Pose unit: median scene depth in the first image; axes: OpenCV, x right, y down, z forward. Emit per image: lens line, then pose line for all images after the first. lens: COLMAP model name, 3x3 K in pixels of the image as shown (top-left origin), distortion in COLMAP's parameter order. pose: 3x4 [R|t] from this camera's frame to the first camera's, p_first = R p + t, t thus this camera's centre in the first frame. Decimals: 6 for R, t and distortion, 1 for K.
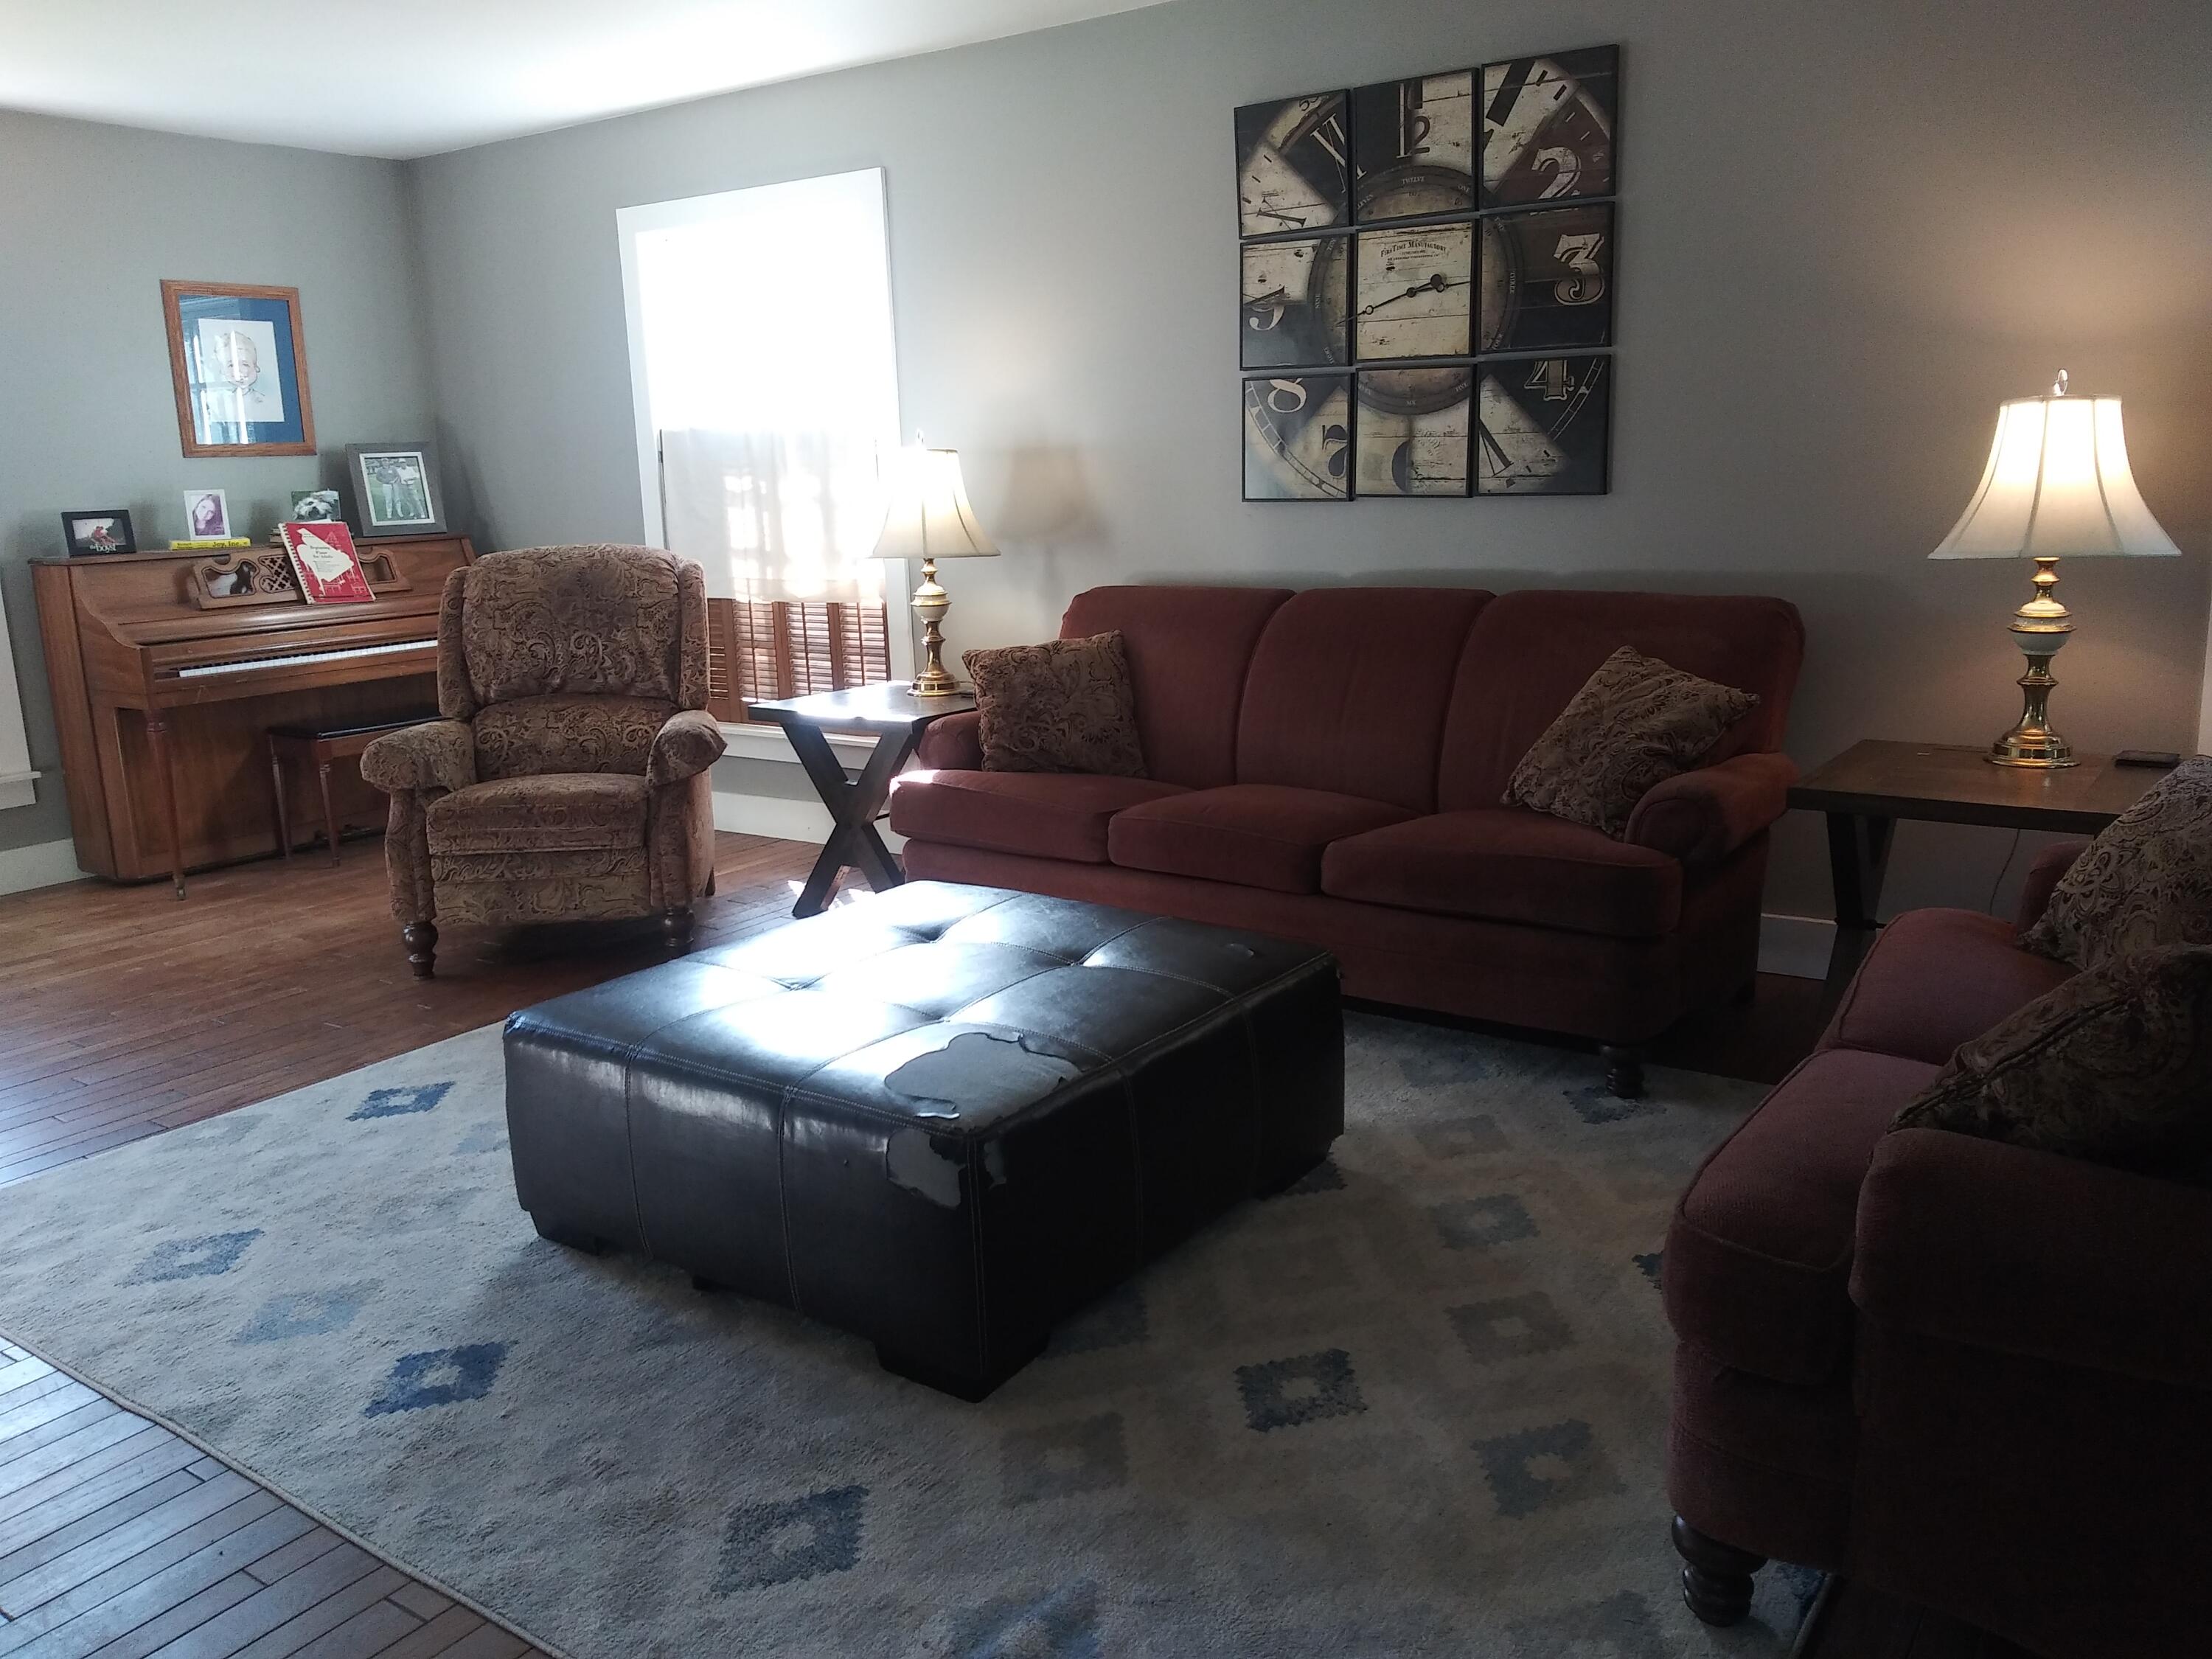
lens RADIAL K [[1733.0, 0, 1111.8], [0, 1733.0, 834.9], [0, 0, 1]] dist [-0.002053, -0.029189]
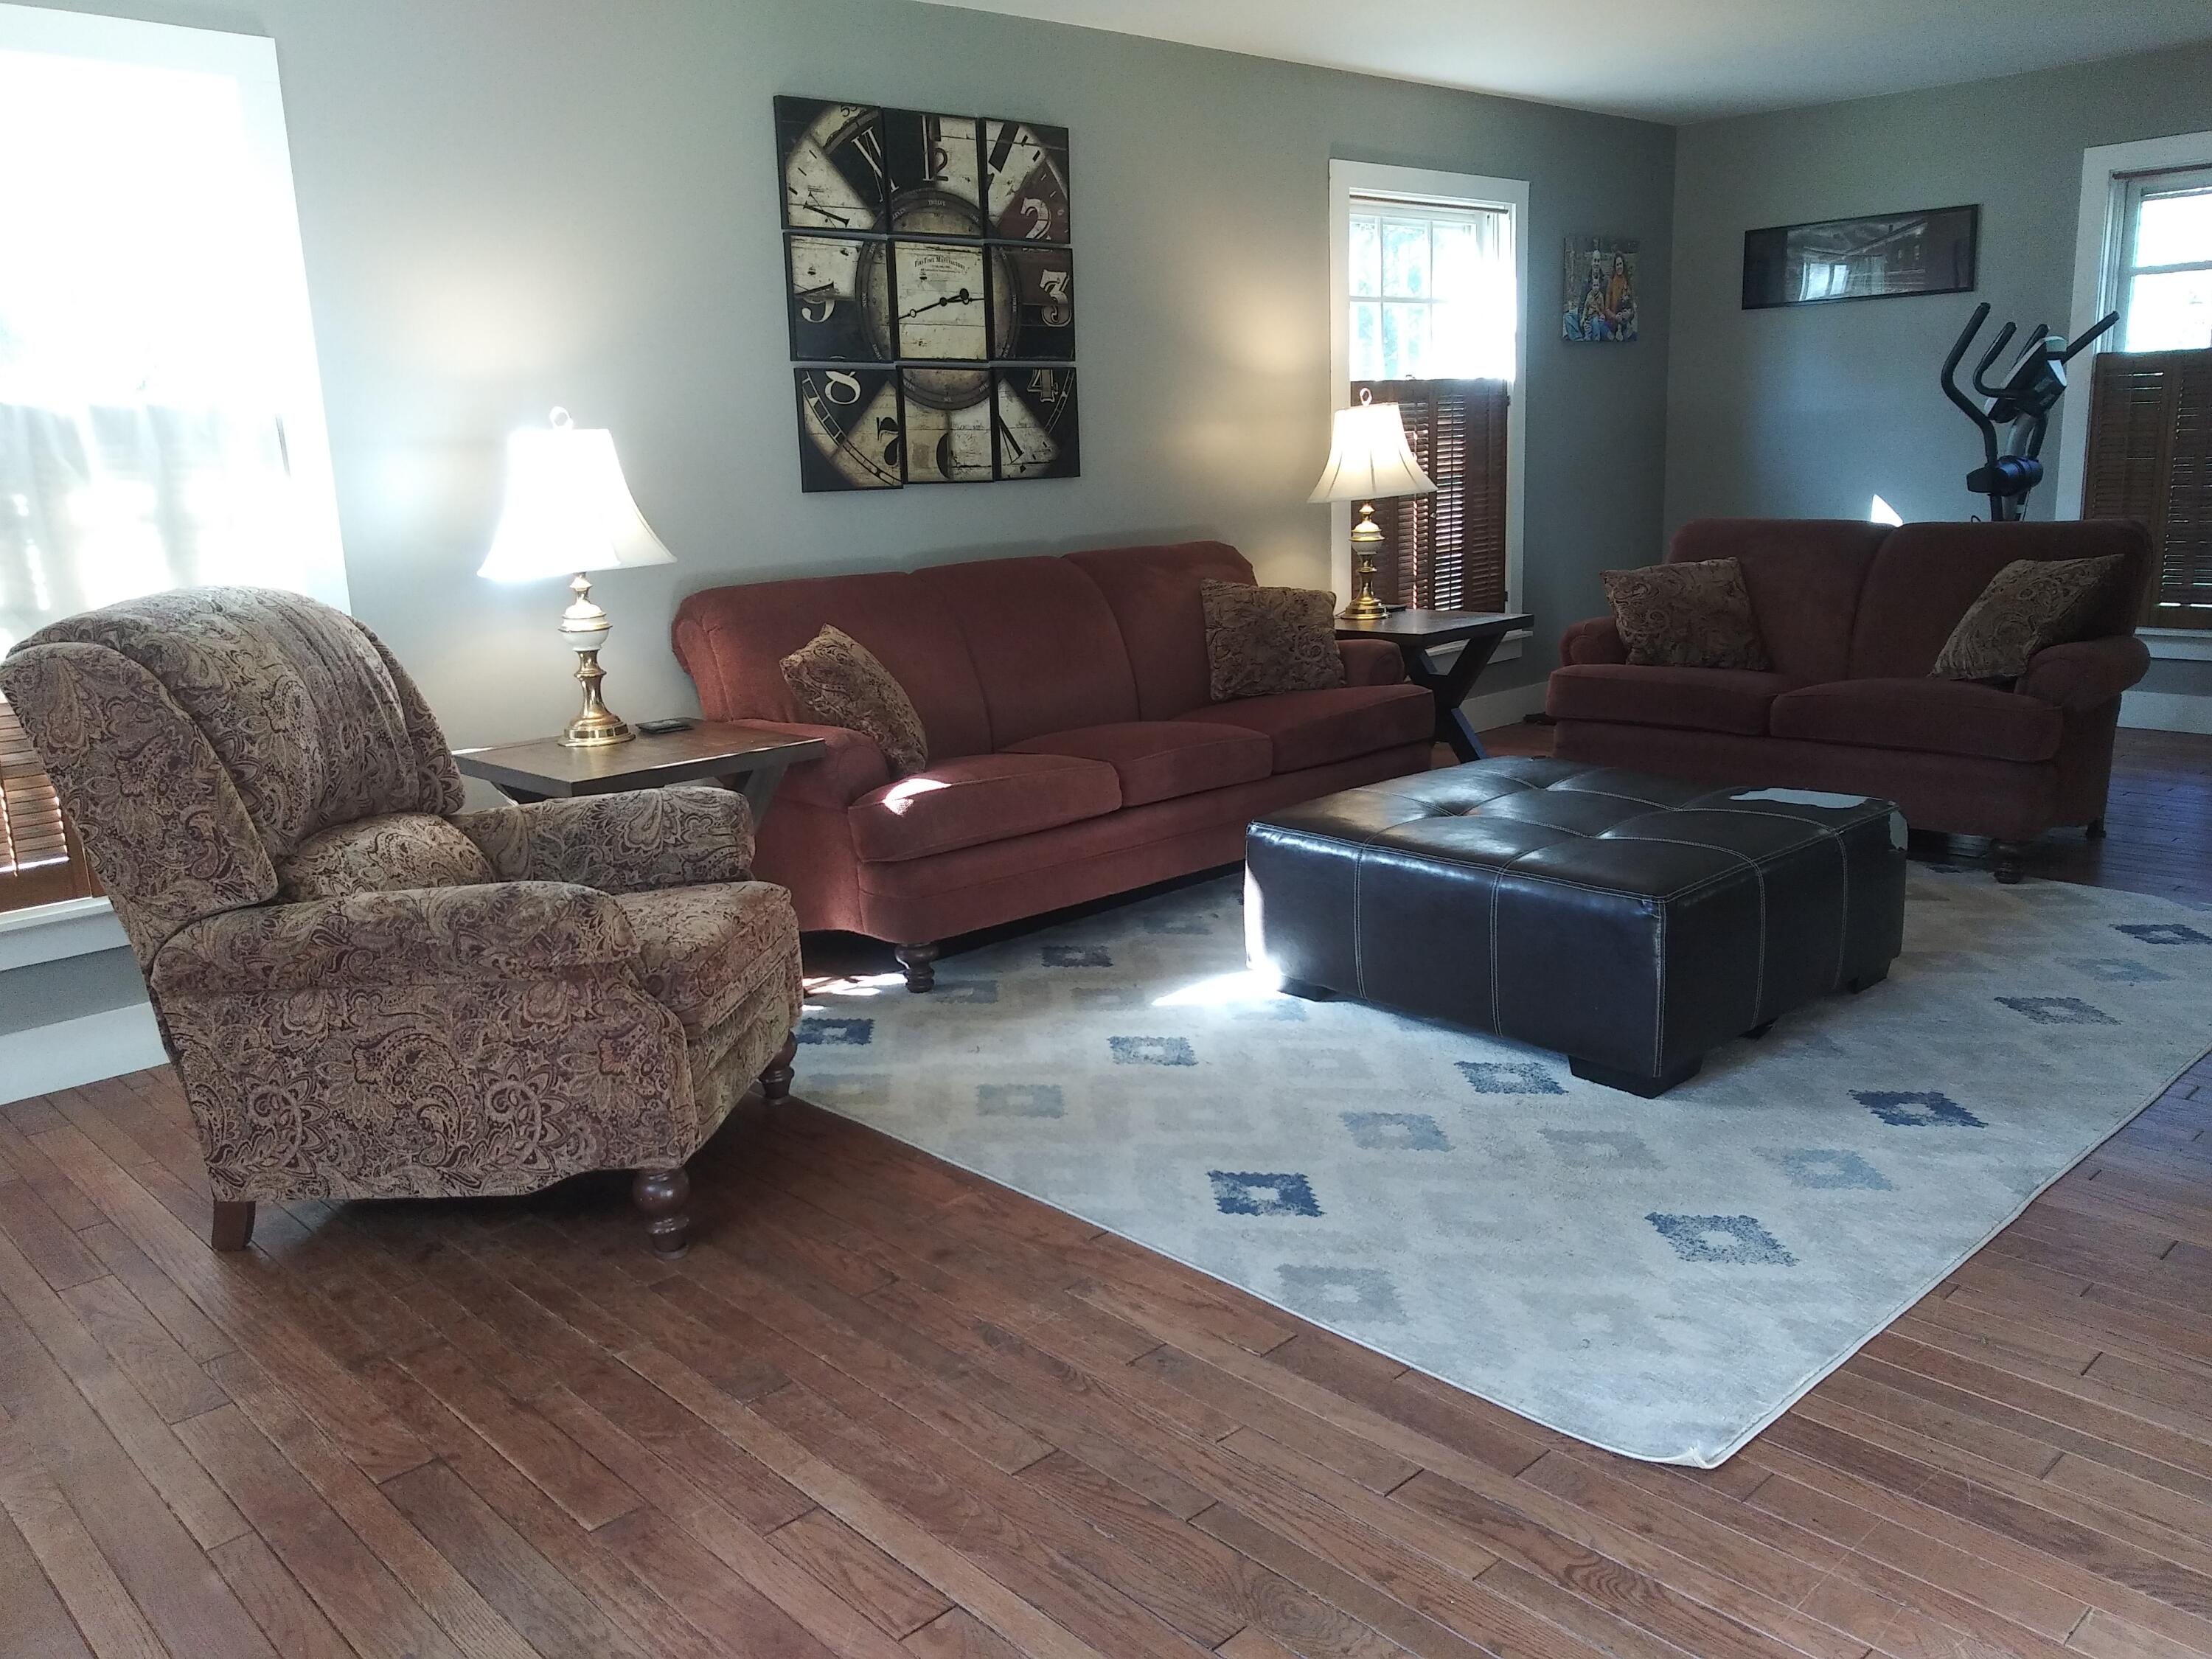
lens RADIAL K [[1733.0, 0, 1115.6], [0, 1733.0, 828.1], [0, 0, 1]] dist [-0.002053, -0.029189]
pose [[0.199209, -0.185252, 0.962288, -0.952034], [0.244646, 0.960278, 0.134219, -0.107088], [-0.948928, 0.208683, 0.236617, 0.694579]]
